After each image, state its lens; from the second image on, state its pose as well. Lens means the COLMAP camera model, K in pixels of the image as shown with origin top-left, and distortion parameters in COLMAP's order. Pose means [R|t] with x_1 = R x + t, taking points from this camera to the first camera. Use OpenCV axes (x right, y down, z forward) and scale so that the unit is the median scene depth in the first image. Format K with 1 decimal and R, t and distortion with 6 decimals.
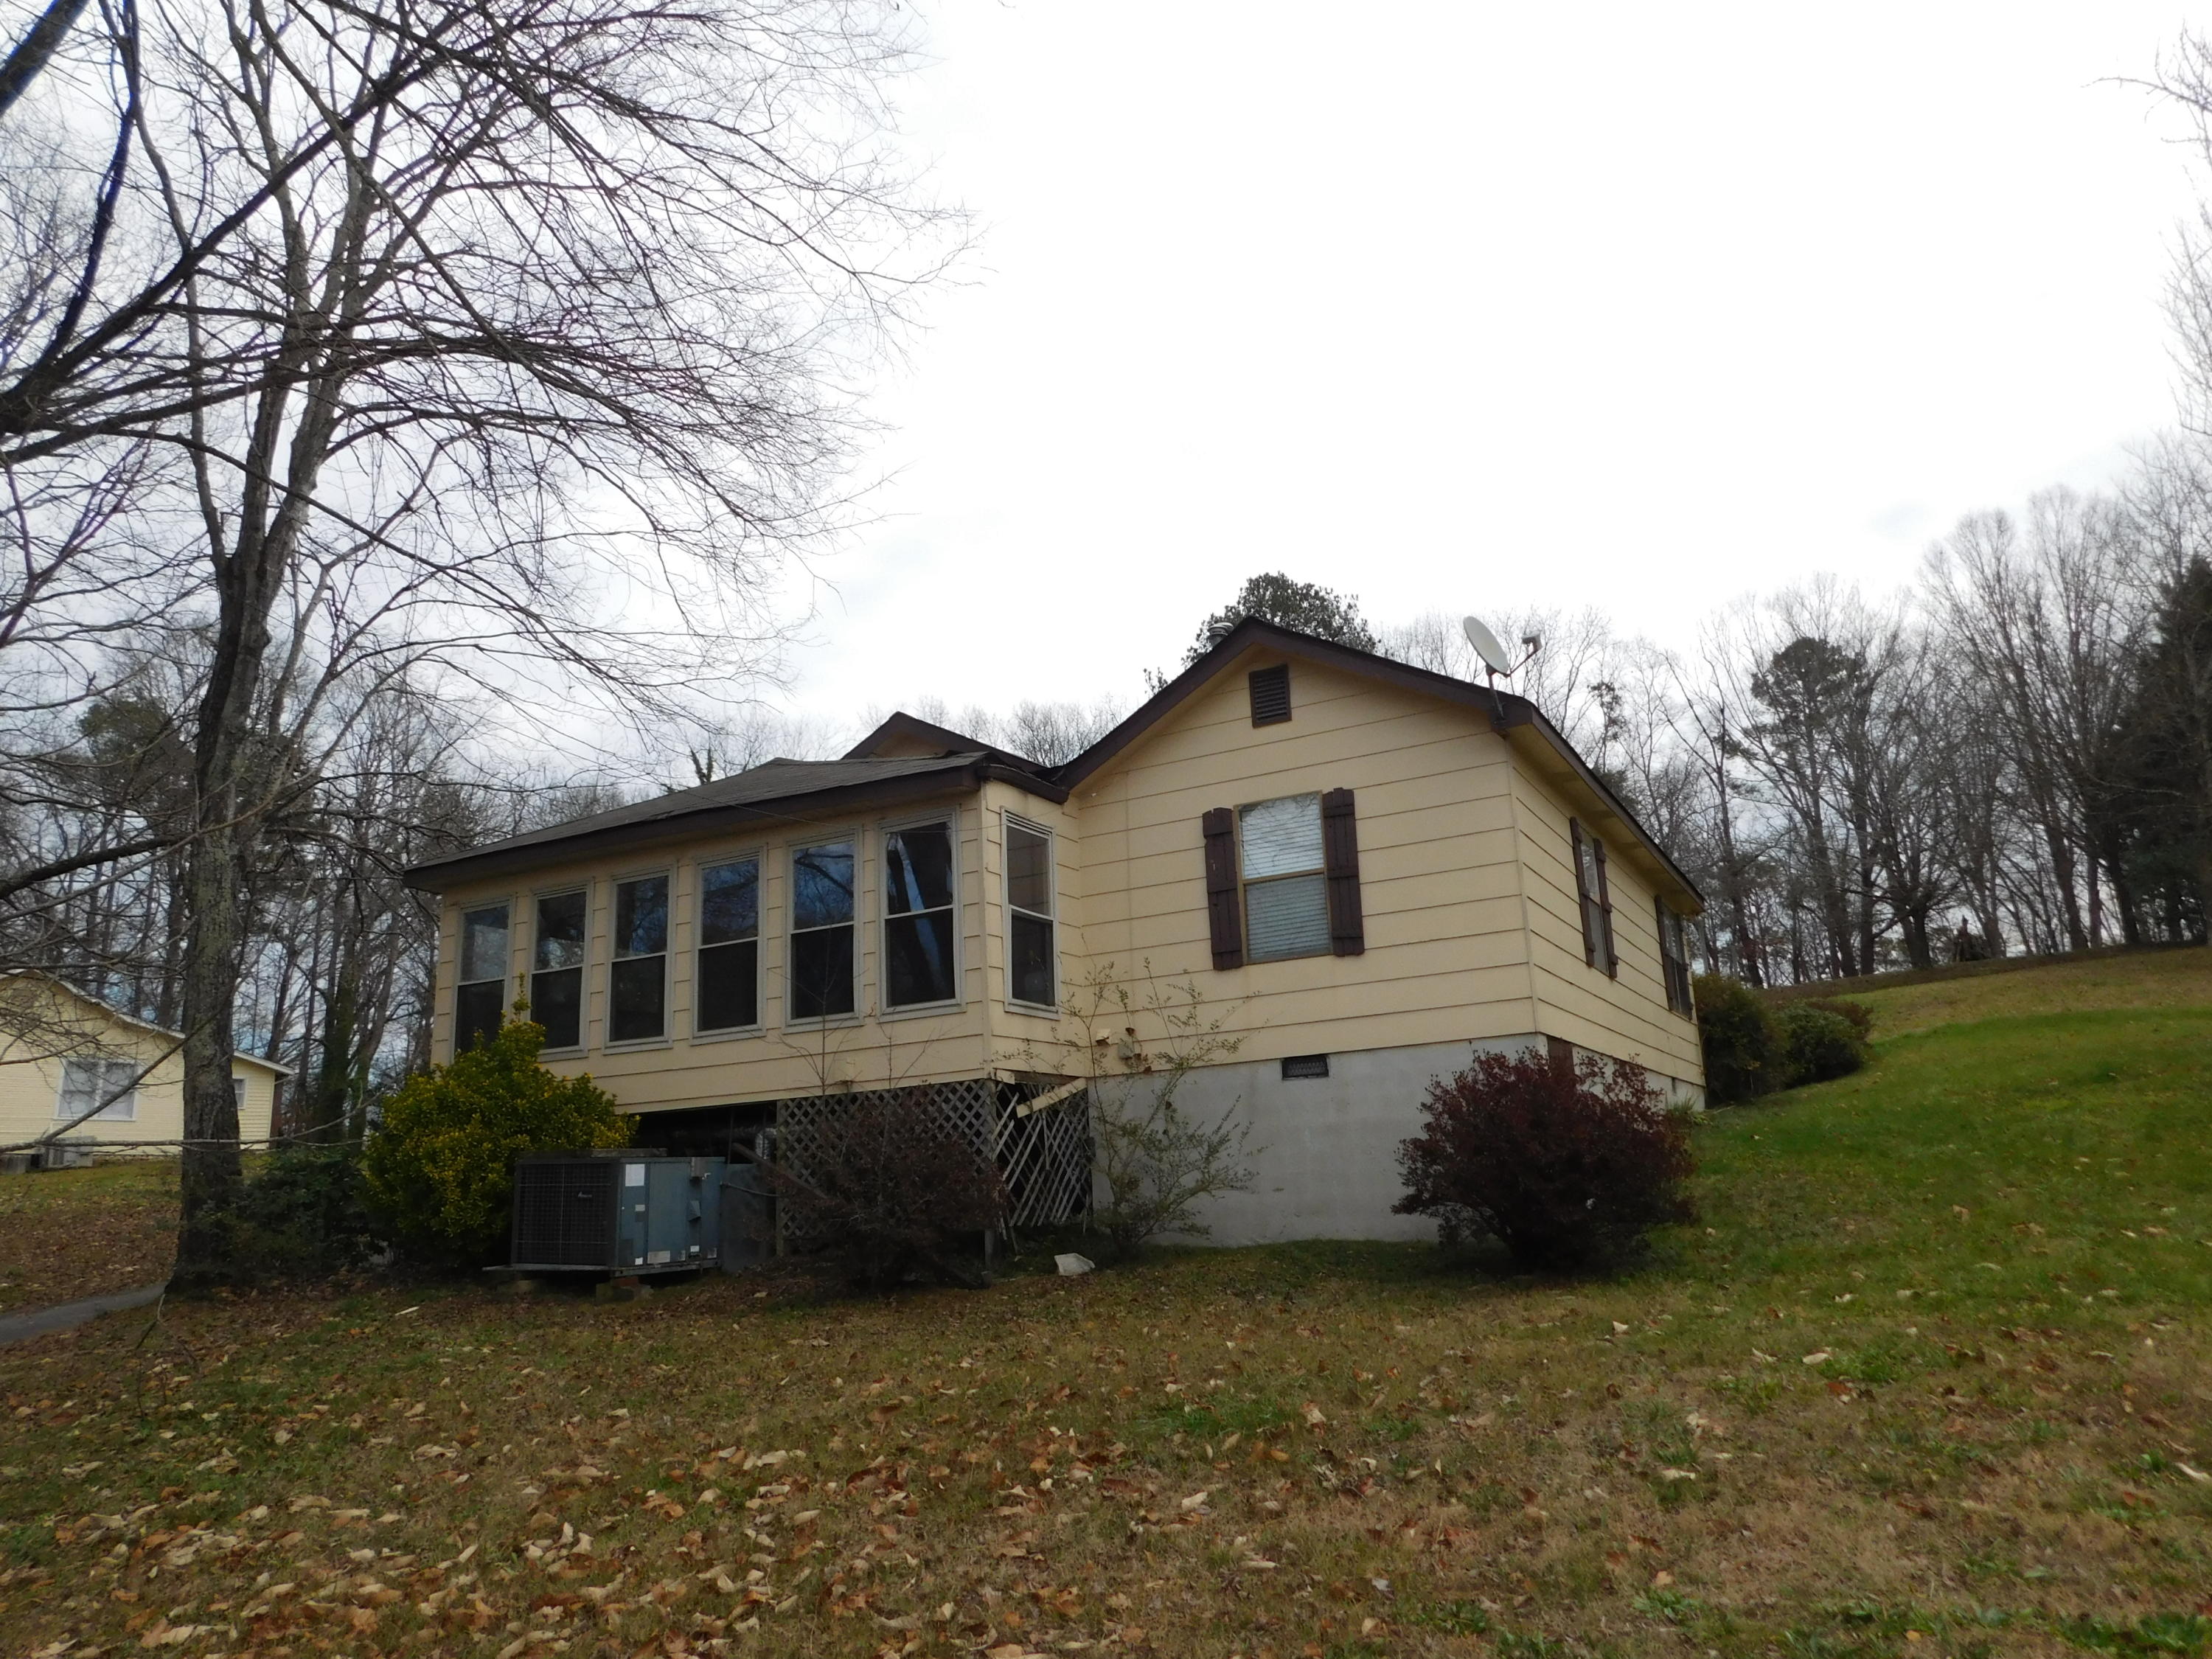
lens RADIAL K [[1582.5, 0, 1106.0], [0, 1582.5, 829.5], [0, 0, 1]] dist [-0.038347, 0.053543]
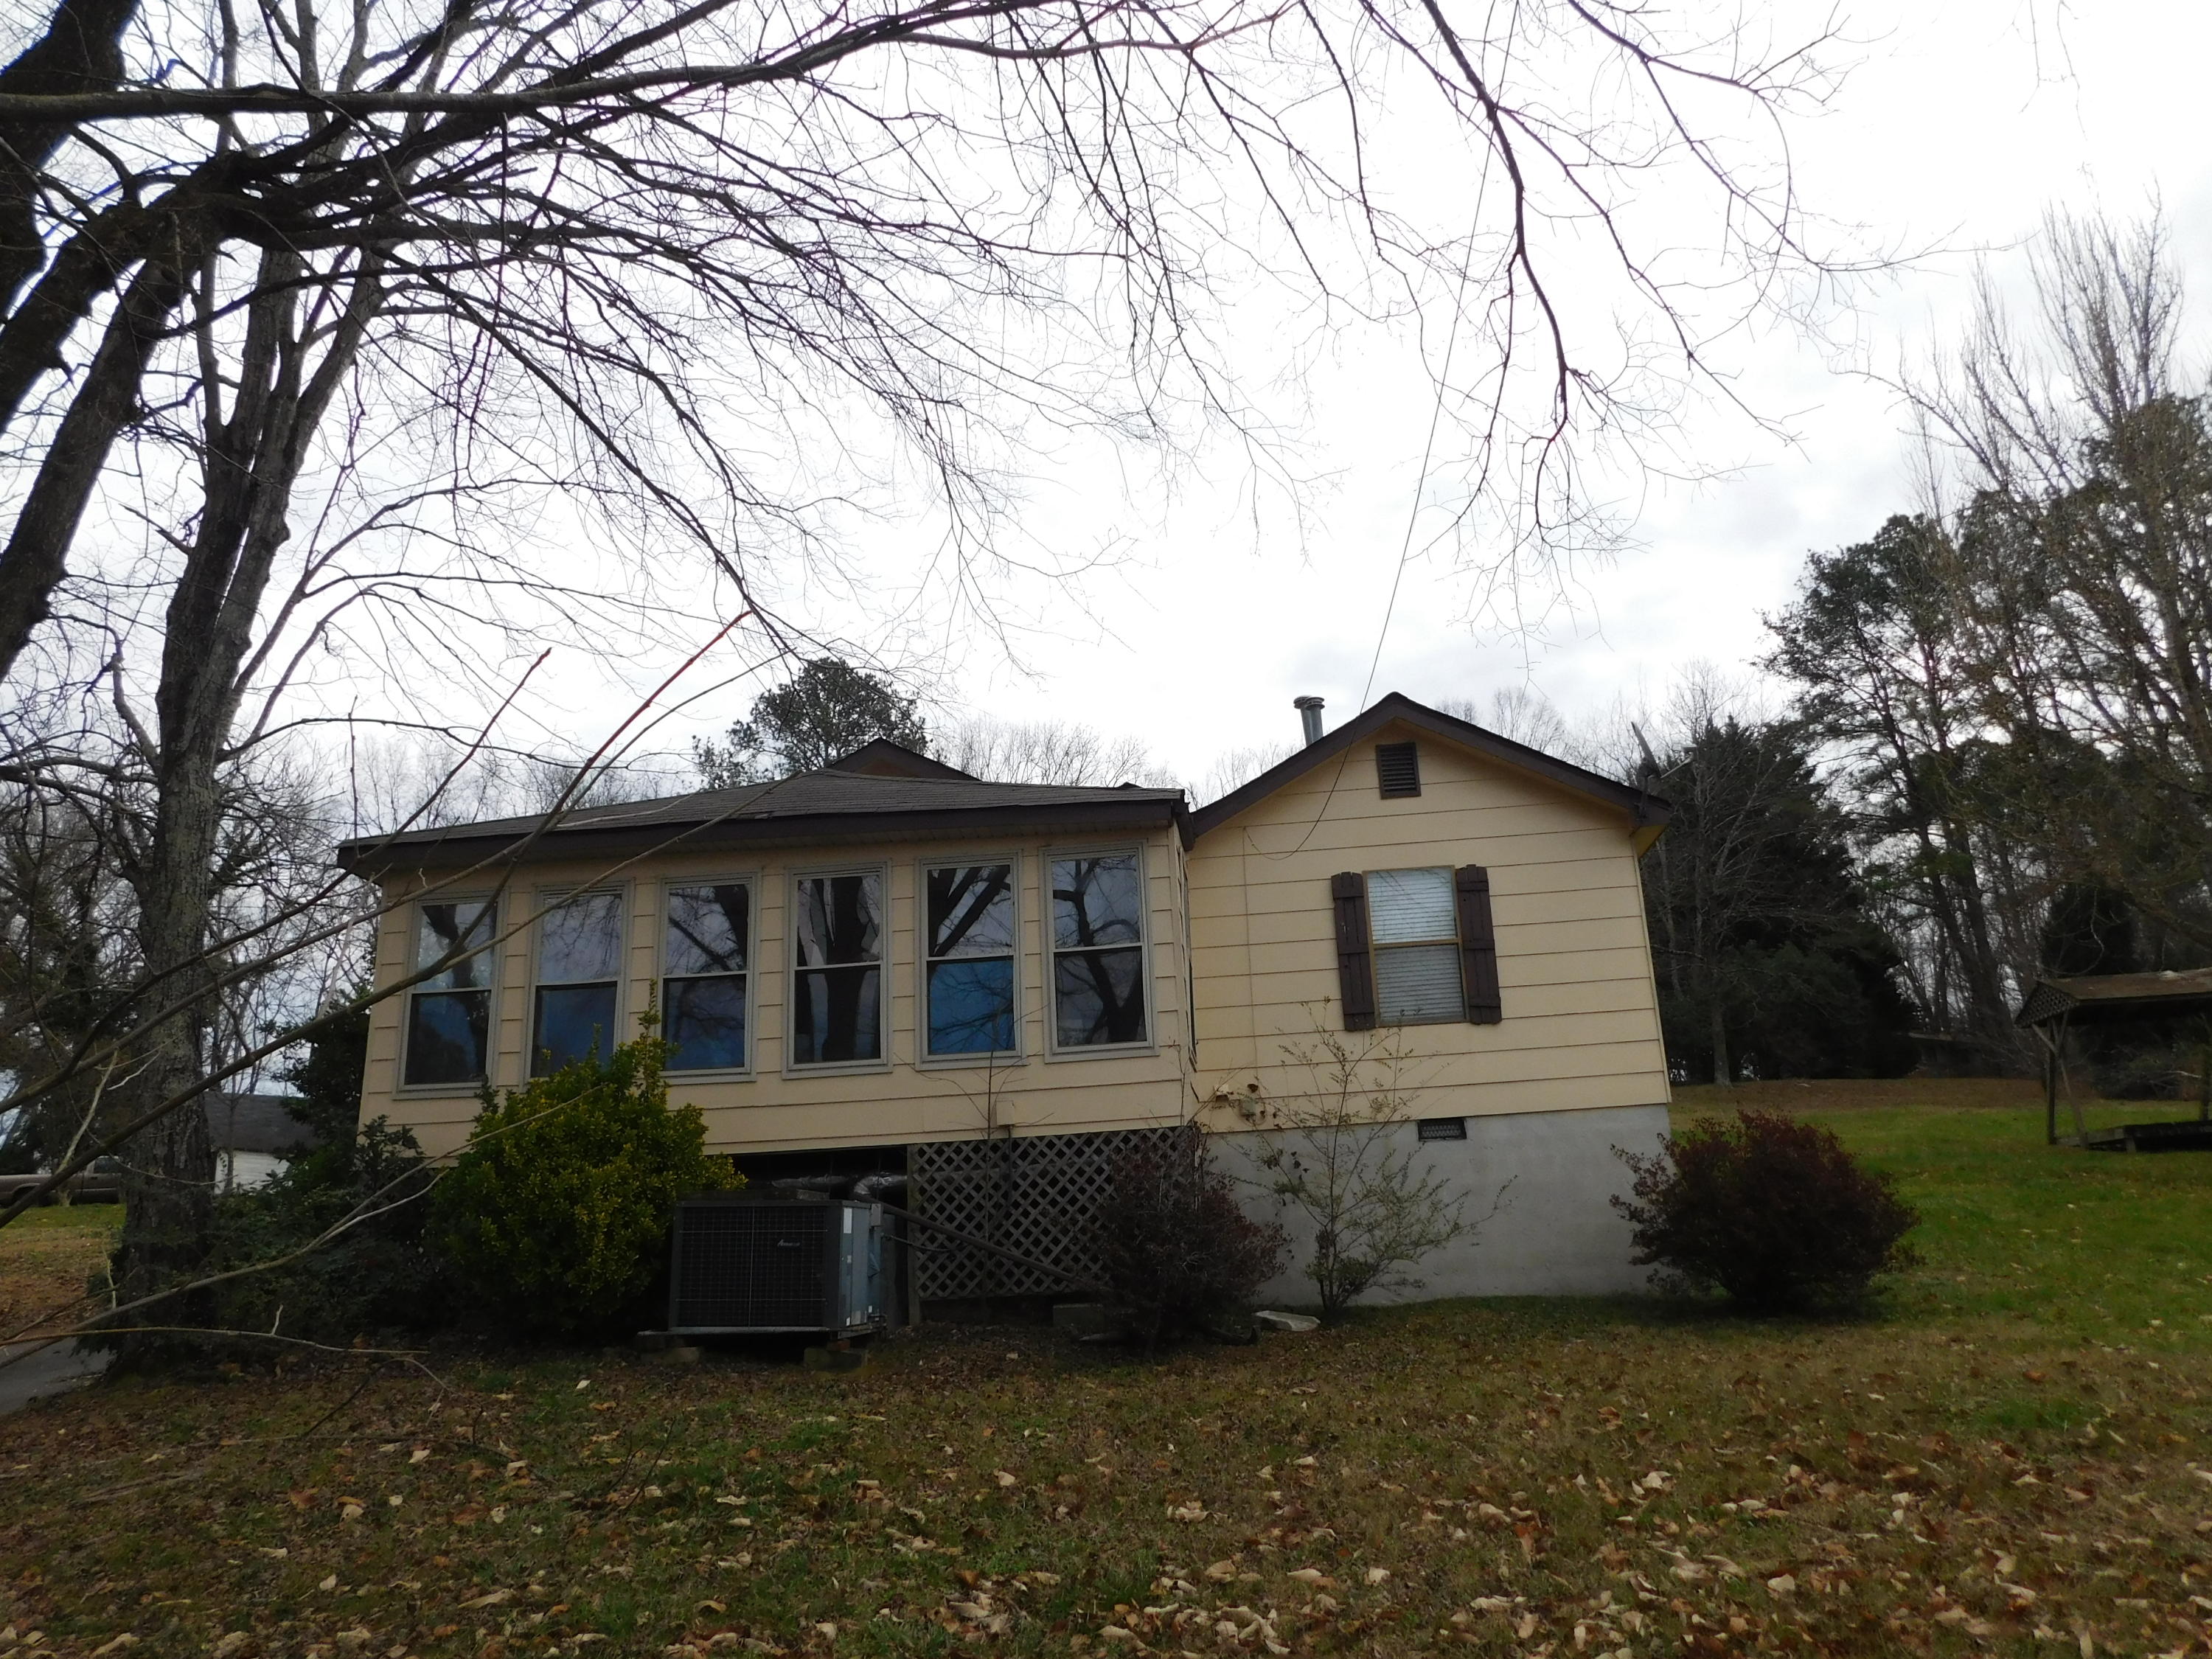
lens RADIAL K [[1582.5, 0, 1106.0], [0, 1582.5, 829.5], [0, 0, 1]] dist [-0.038347, 0.053543]
pose [[0.915463, 0.114105, 0.385884, -0.473726], [-0.087788, 0.992488, -0.085210, 0.060307], [-0.392708, 0.044131, 0.918604, 0.123792]]
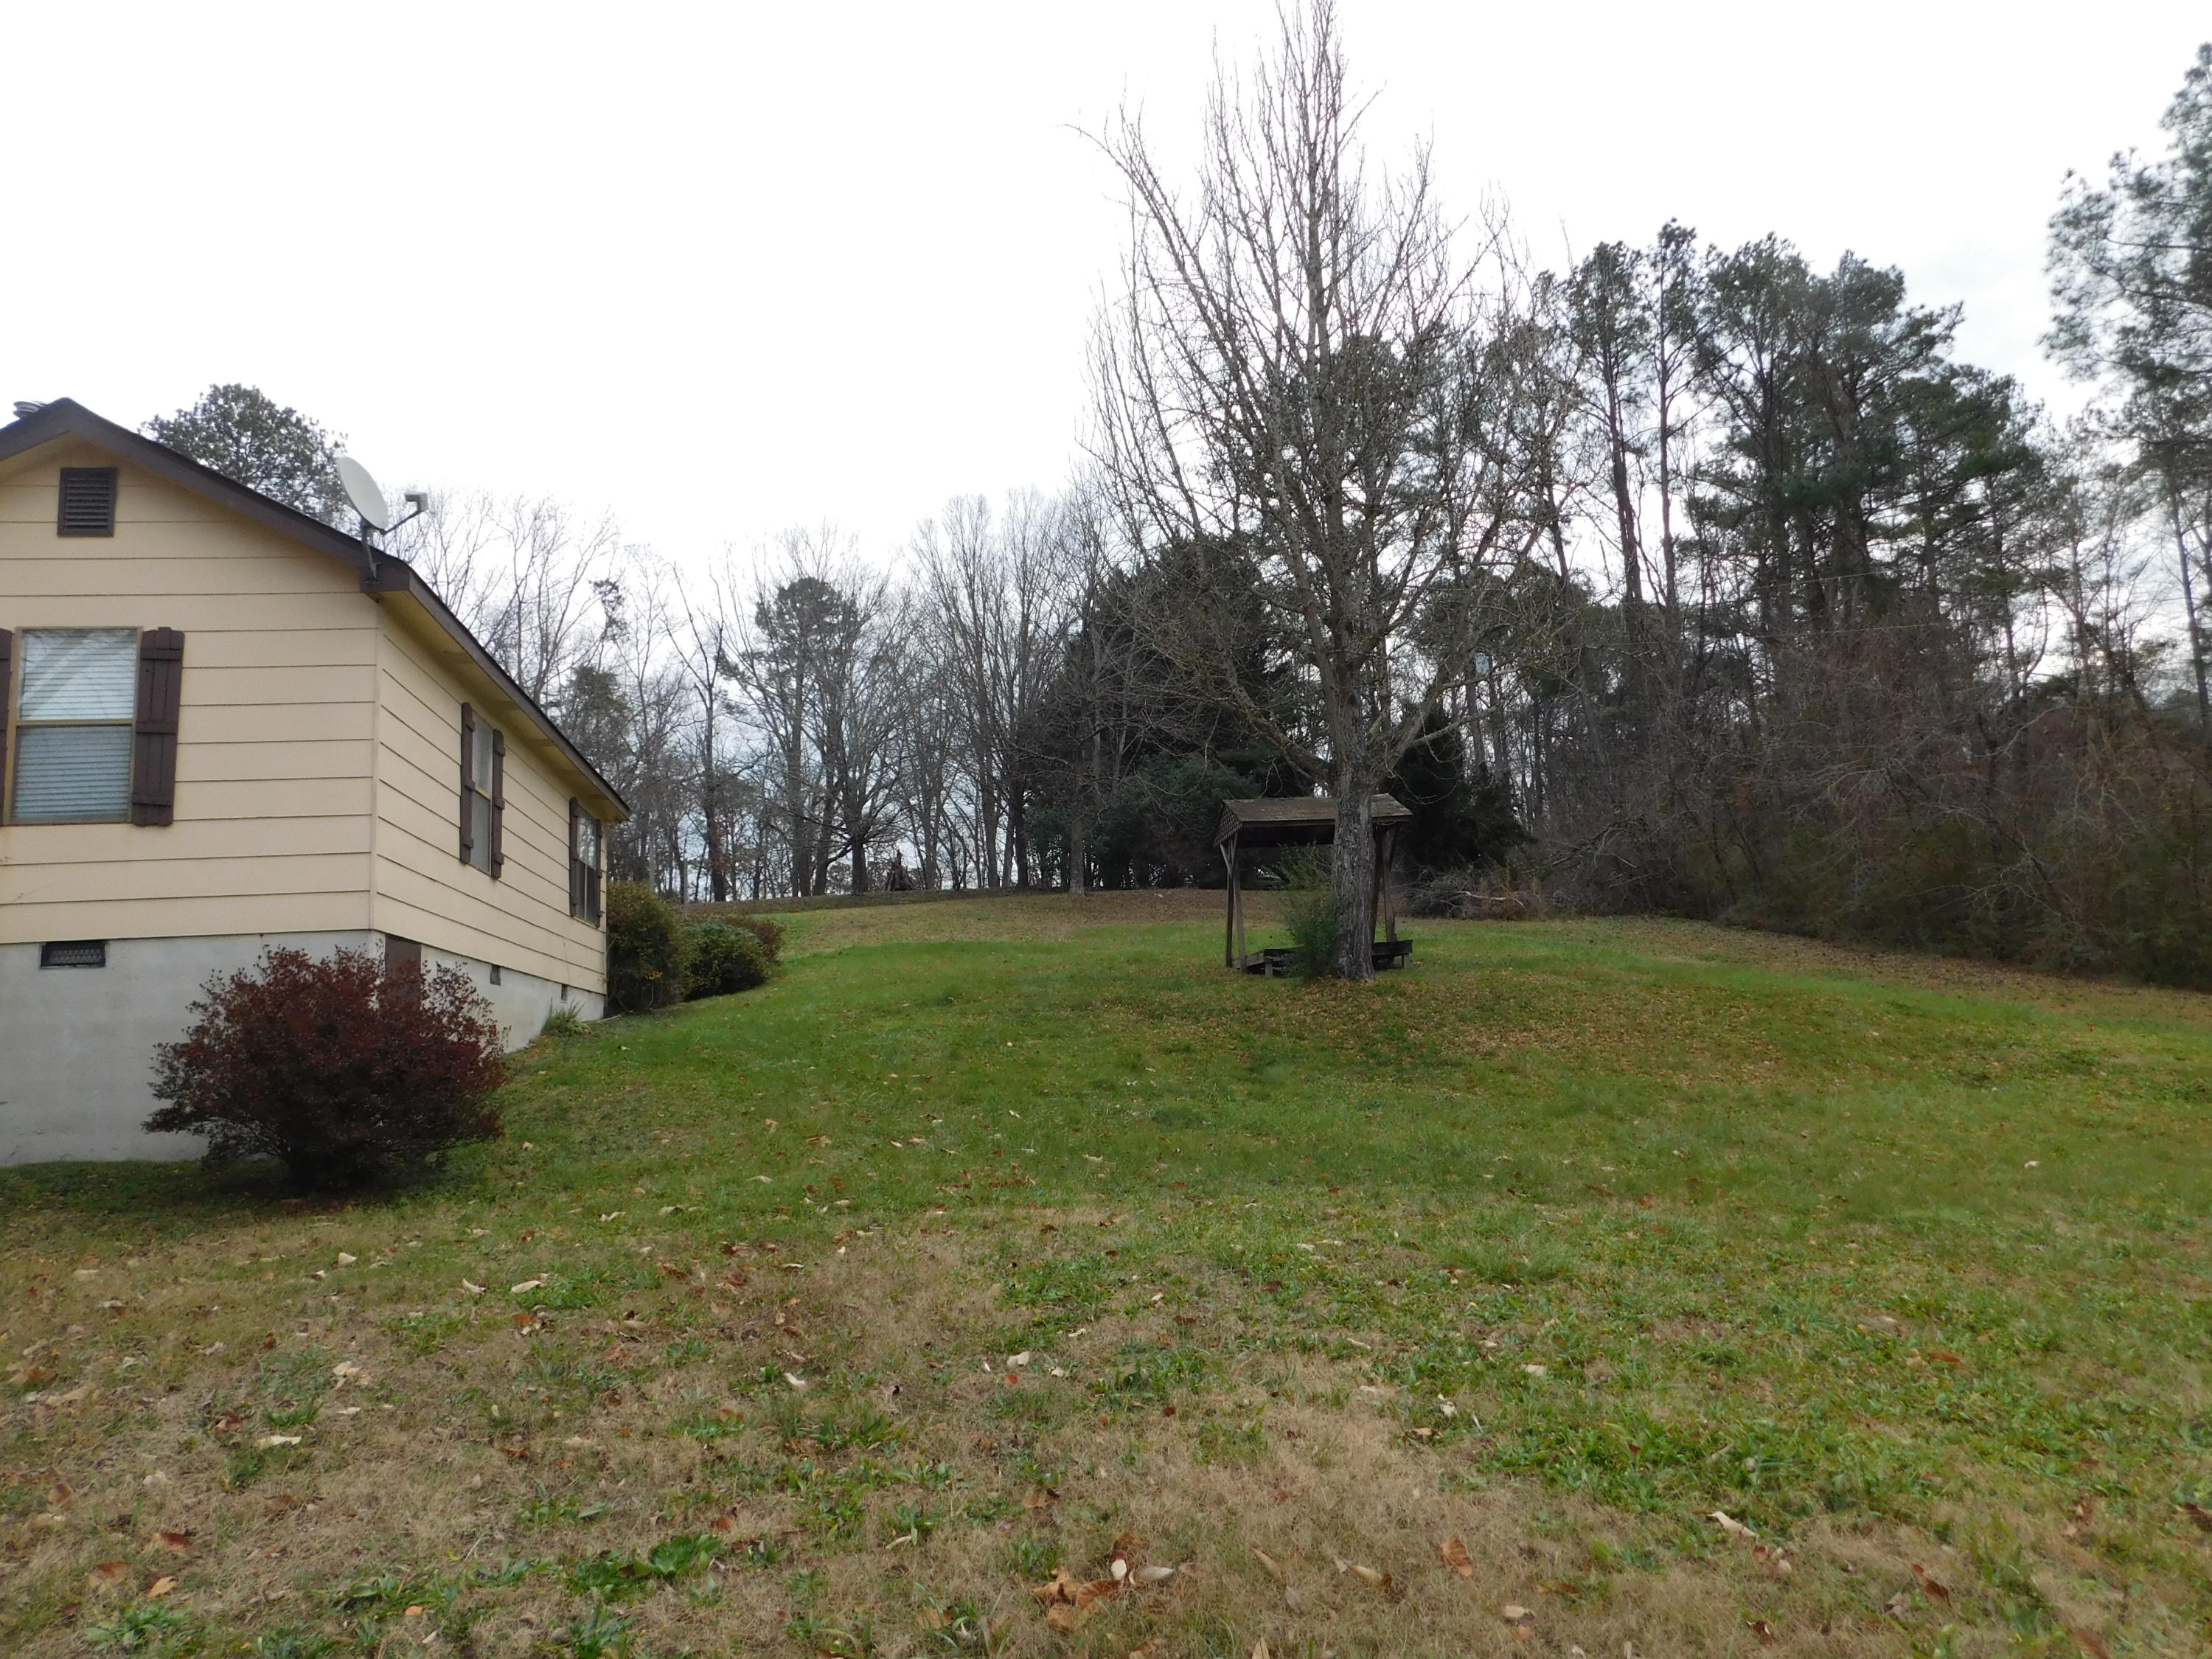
lens RADIAL K [[1582.5, 0, 1106.0], [0, 1582.5, 829.5], [0, 0, 1]] dist [-0.038347, 0.053543]
pose [[0.813445, 0.096990, 0.573498, 0.083075], [-0.132091, 0.991041, 0.019752, -0.002245], [-0.566444, -0.091821, 0.818969, 0.021307]]
